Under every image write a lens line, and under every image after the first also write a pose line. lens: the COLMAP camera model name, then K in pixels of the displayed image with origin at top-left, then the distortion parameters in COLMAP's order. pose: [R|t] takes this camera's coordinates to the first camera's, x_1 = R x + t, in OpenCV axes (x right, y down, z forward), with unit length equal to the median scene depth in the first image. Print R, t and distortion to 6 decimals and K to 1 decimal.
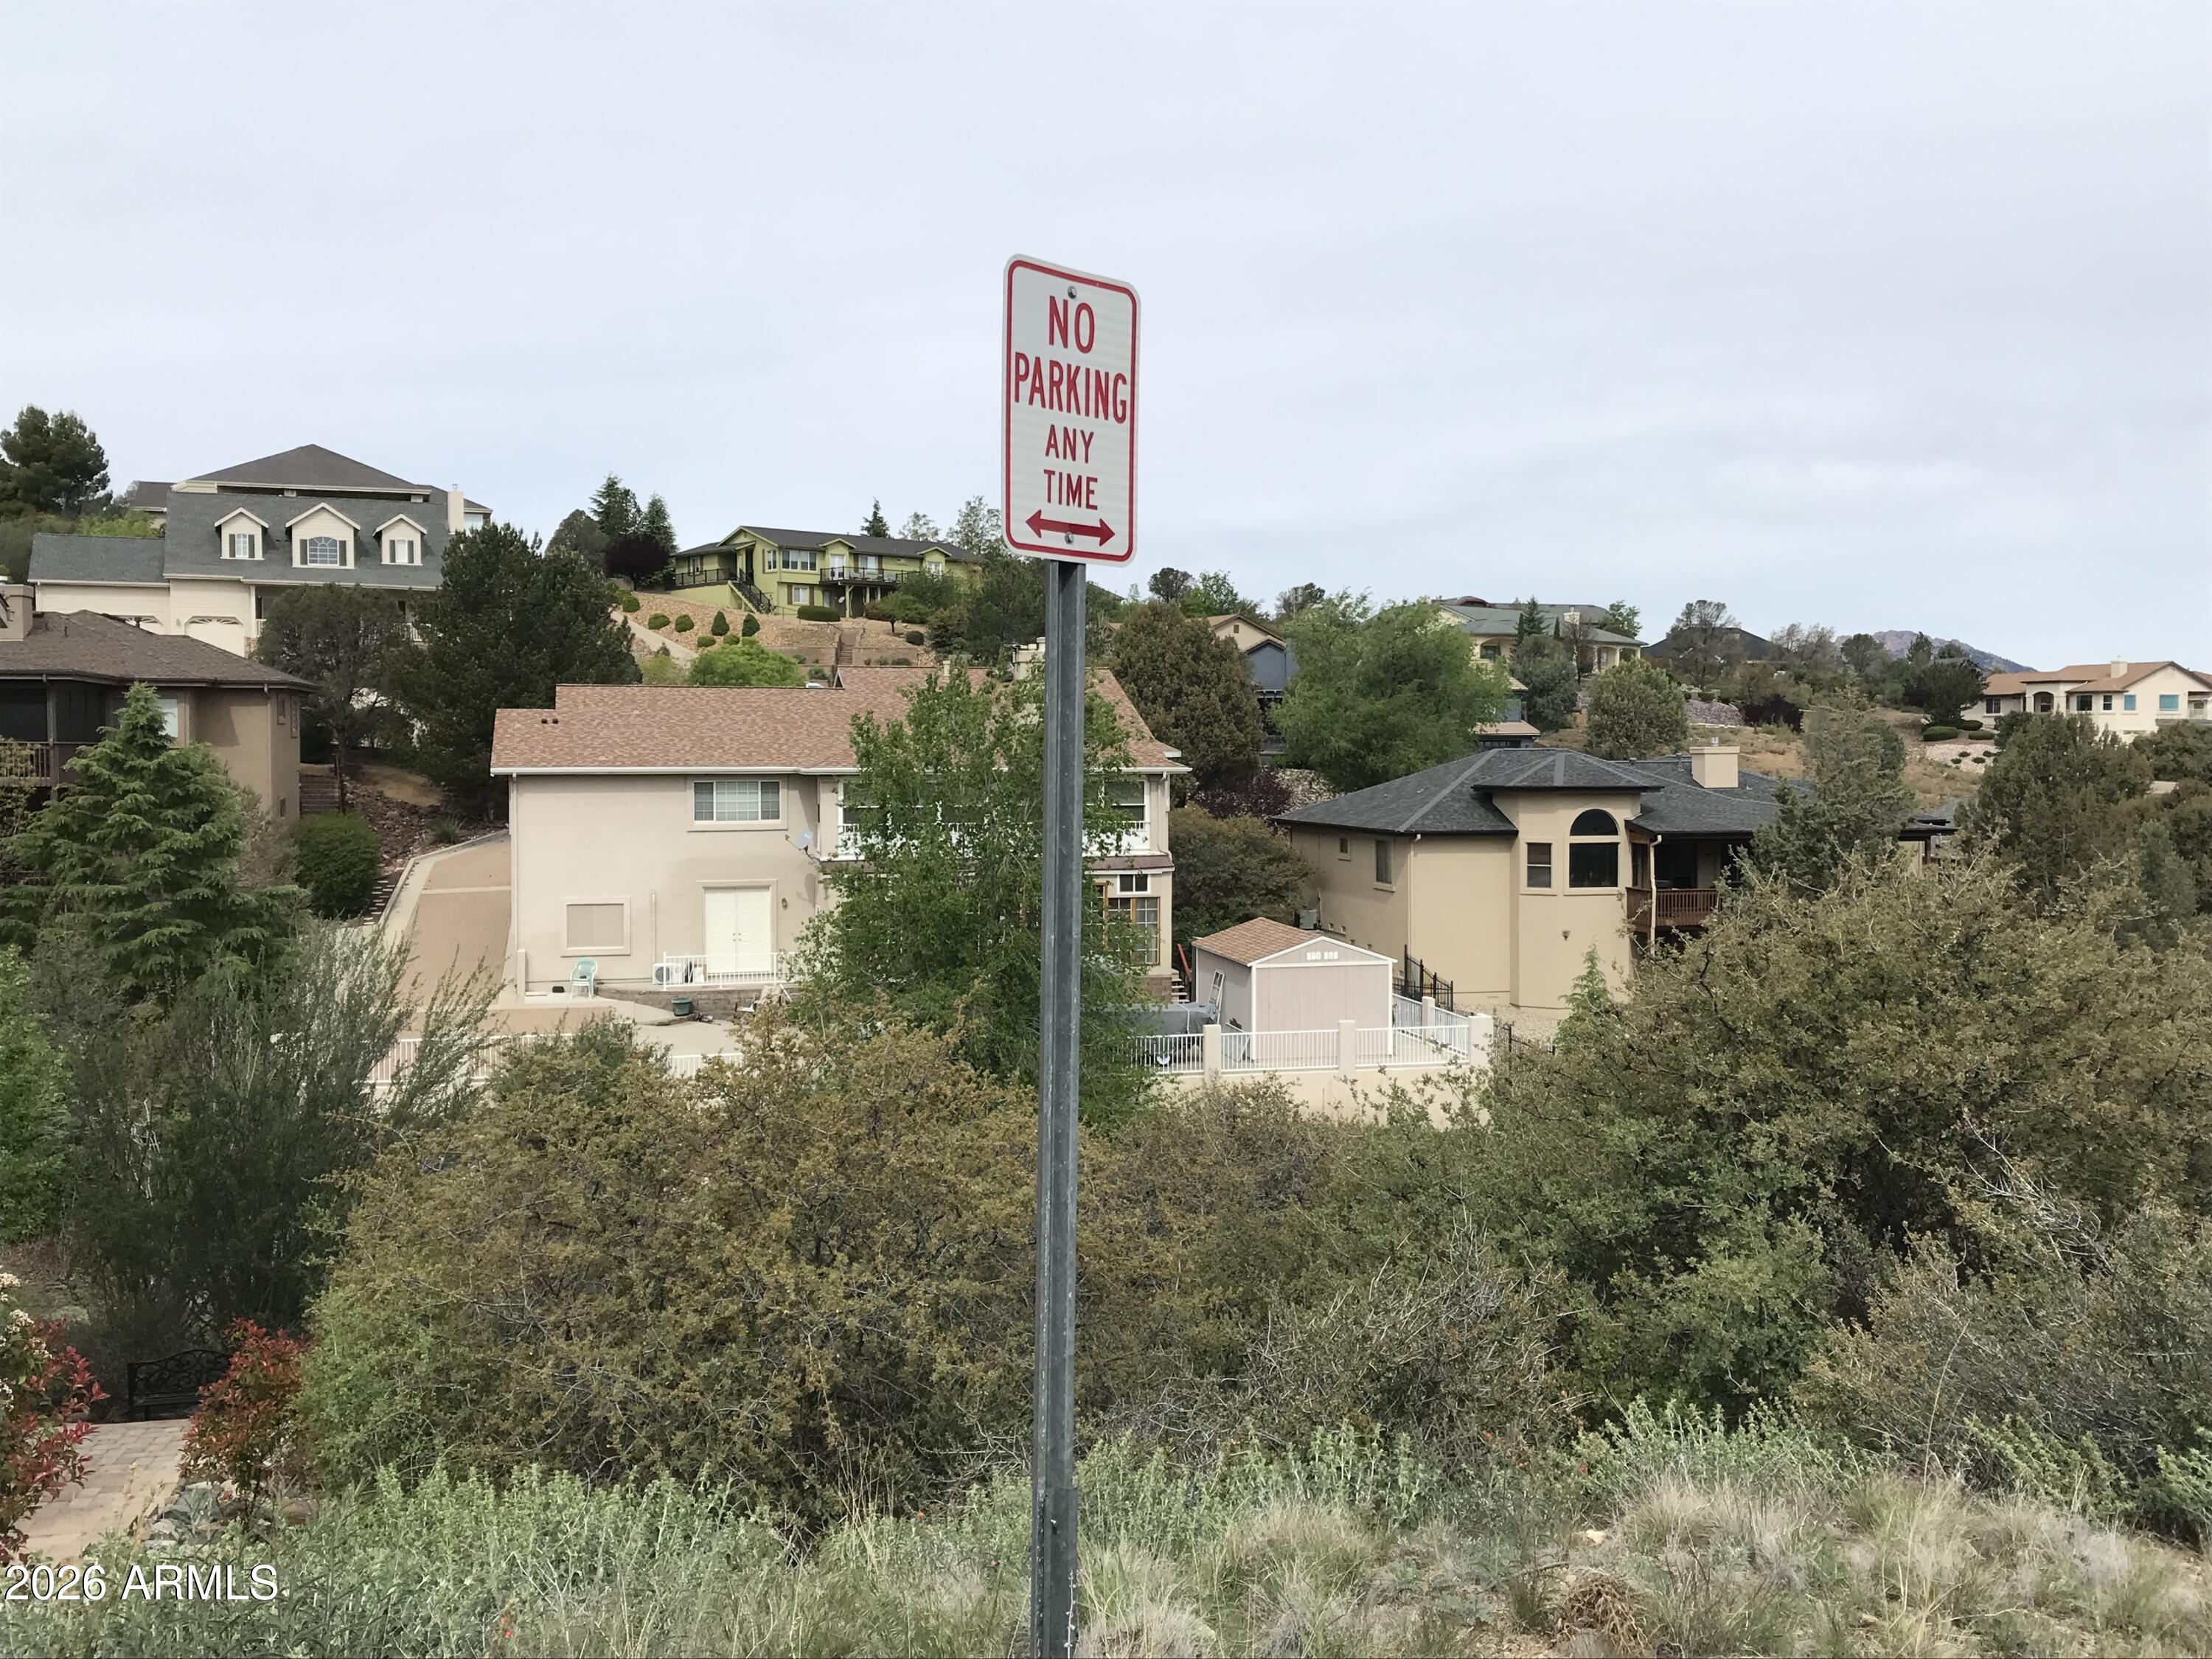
lens RADIAL K [[2017.6, 0, 1106.0], [0, 2017.6, 829.5], [0, 0, 1]] dist [0.069240, -0.116368]
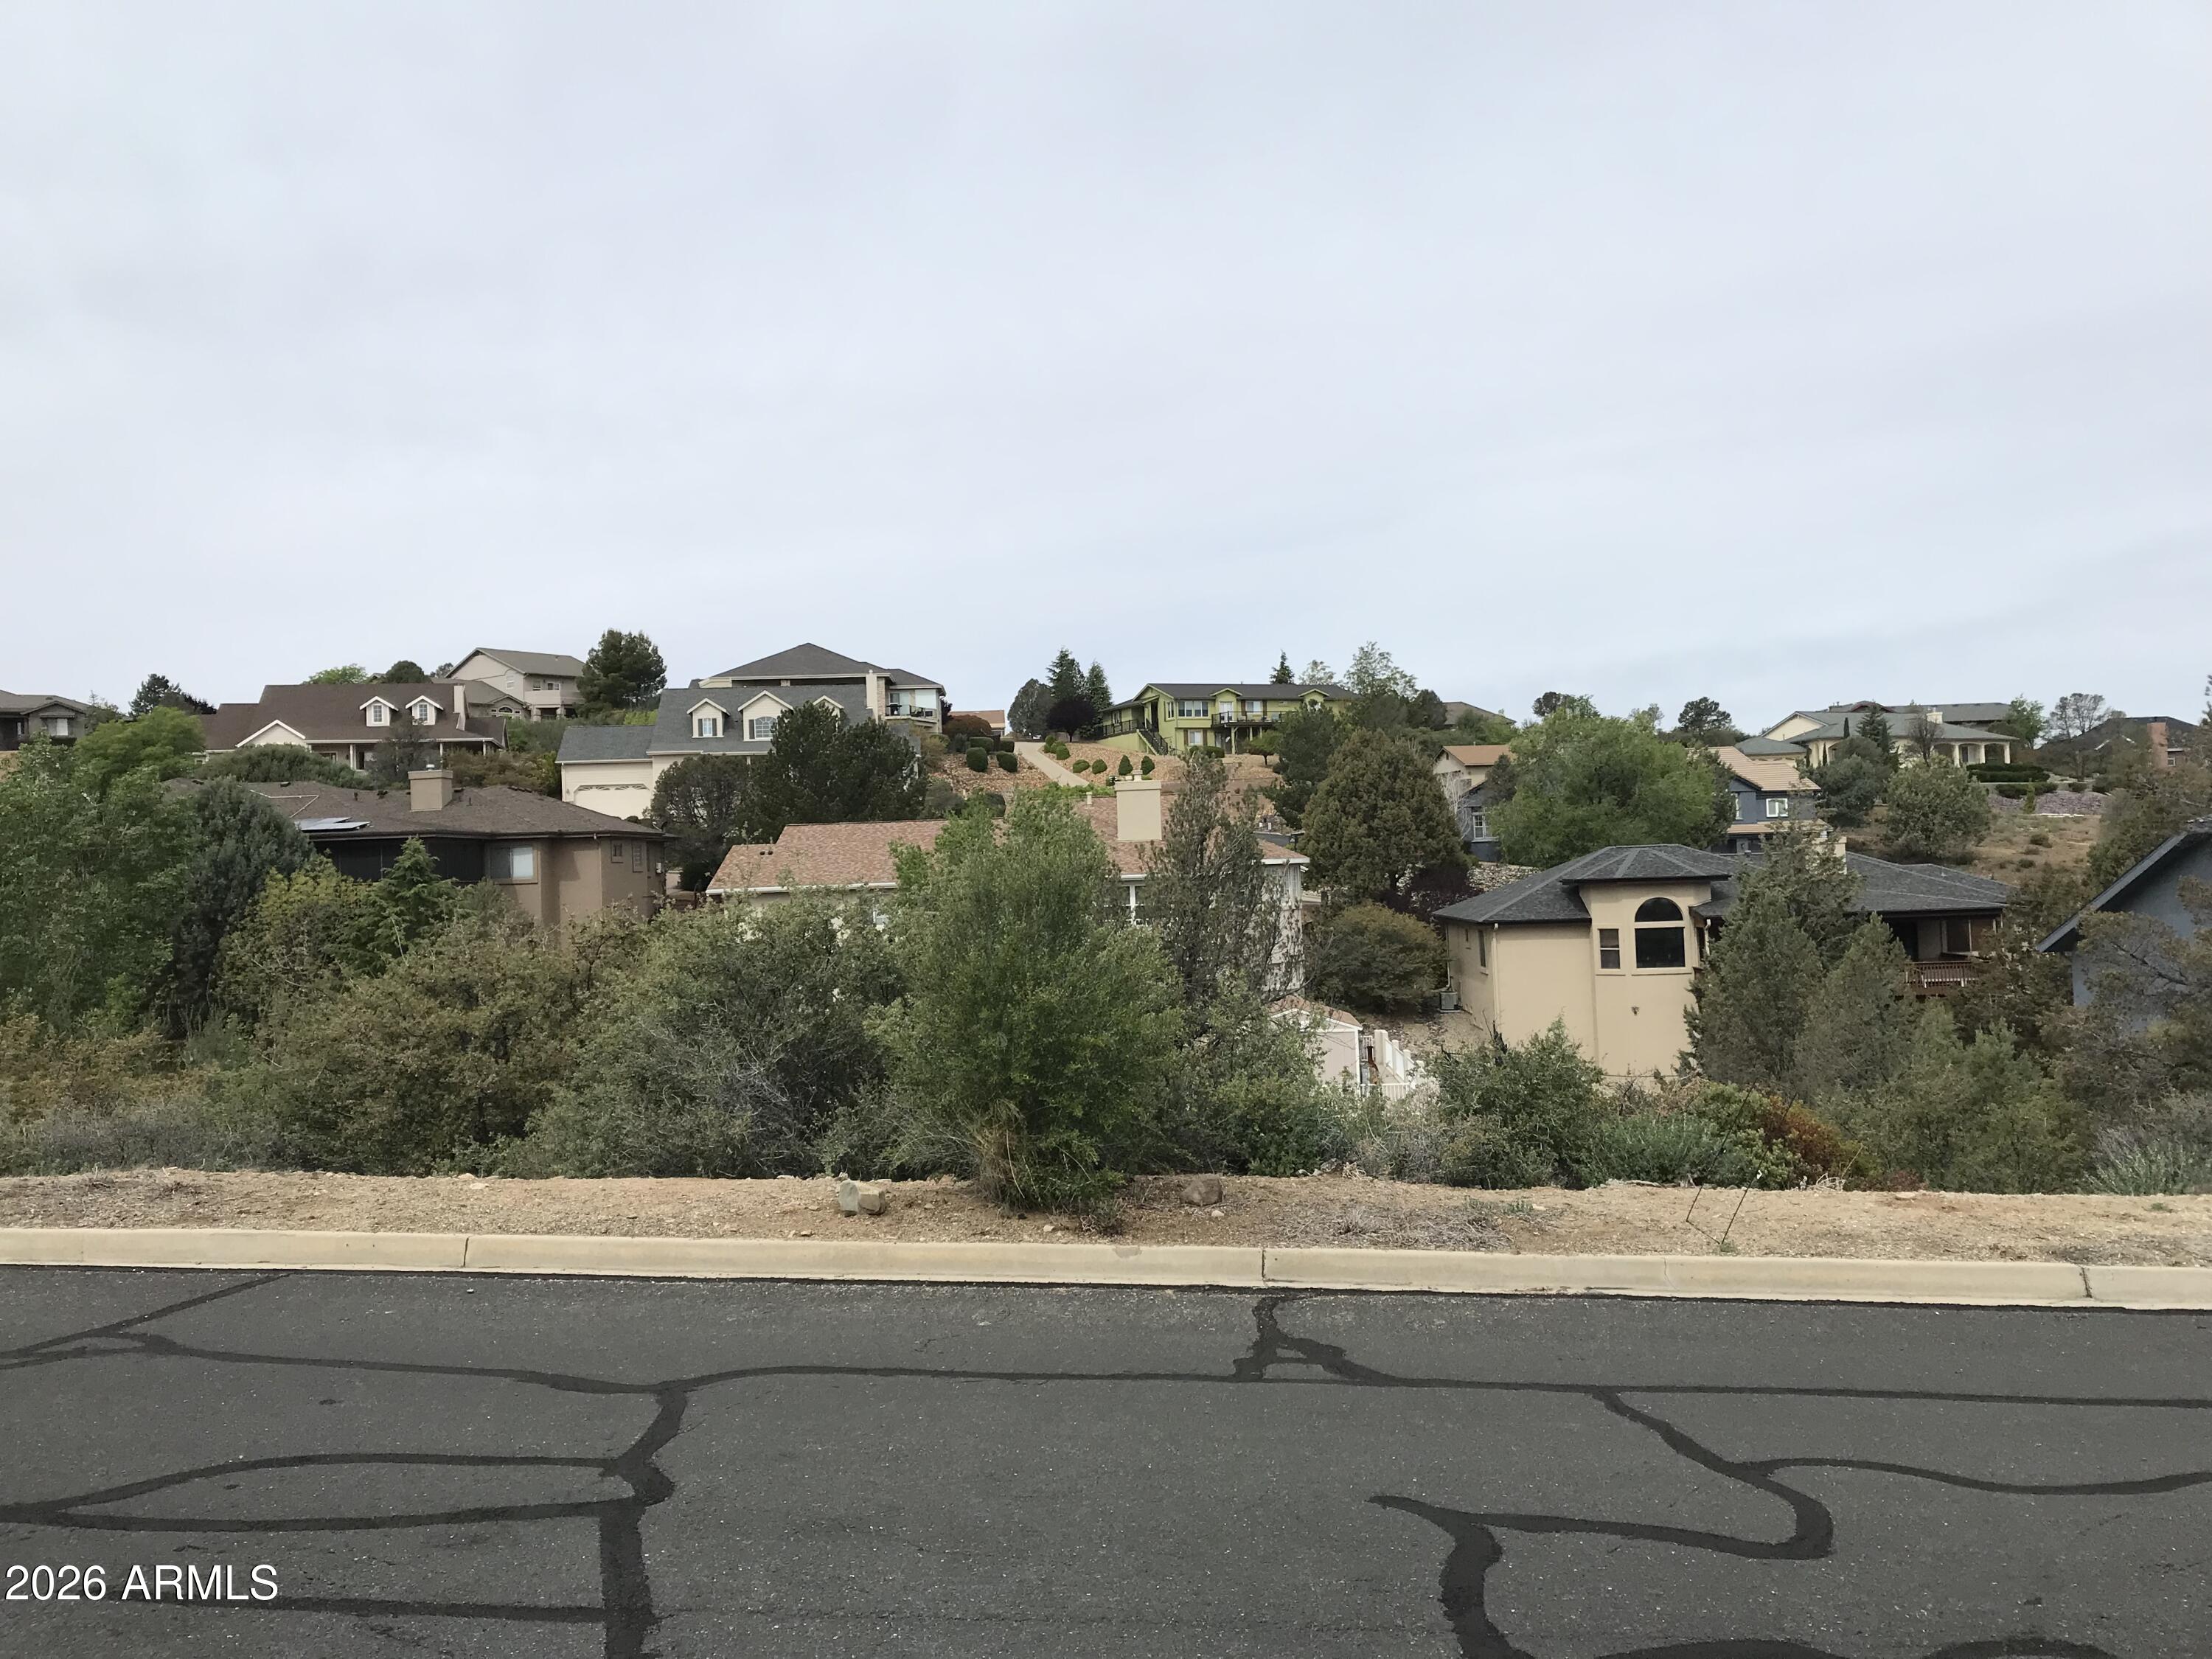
lens RADIAL K [[1795.4, 0, 1106.0], [0, 1795.4, 829.5], [0, 0, 1]] dist [0.170407, -0.567872]
pose [[0.954250, -0.039652, -0.296369, 0.249192], [0.021736, 0.997745, -0.063506, 0.009409], [0.298219, 0.054159, 0.952960, -0.048317]]
